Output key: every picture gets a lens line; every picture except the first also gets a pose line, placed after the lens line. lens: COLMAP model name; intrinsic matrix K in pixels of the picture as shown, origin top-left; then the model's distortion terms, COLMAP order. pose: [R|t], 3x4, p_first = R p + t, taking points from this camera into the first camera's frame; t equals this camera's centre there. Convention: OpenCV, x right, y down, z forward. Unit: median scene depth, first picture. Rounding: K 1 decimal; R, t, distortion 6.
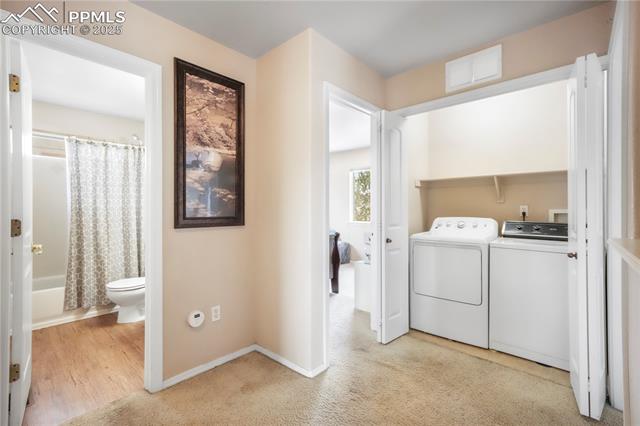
lens RADIAL K [[284.9, 0, 320.0], [0, 284.9, 211.2], [0, 0, 1]] dist [0.004521, 0.000773]
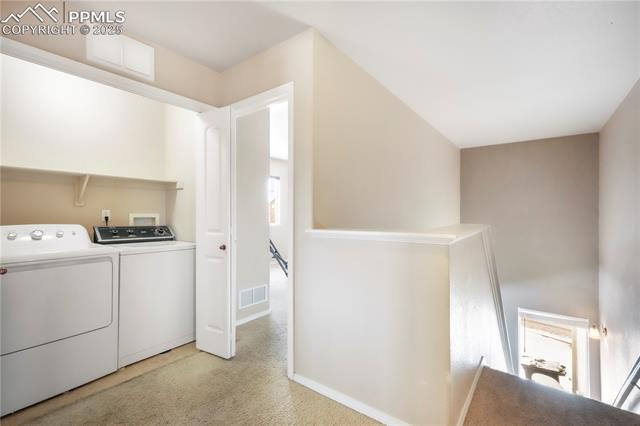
lens RADIAL K [[284.9, 0, 319.9], [0, 284.9, 213.2], [0, 0, 1]] dist [0.004521, 0.000773]
pose [[-0.094931, 0.004173, 0.995475, -0.409117], [0.002332, 0.999989, -0.003969, -0.003714], [-0.995481, 0.001945, -0.094939, 0.513953]]
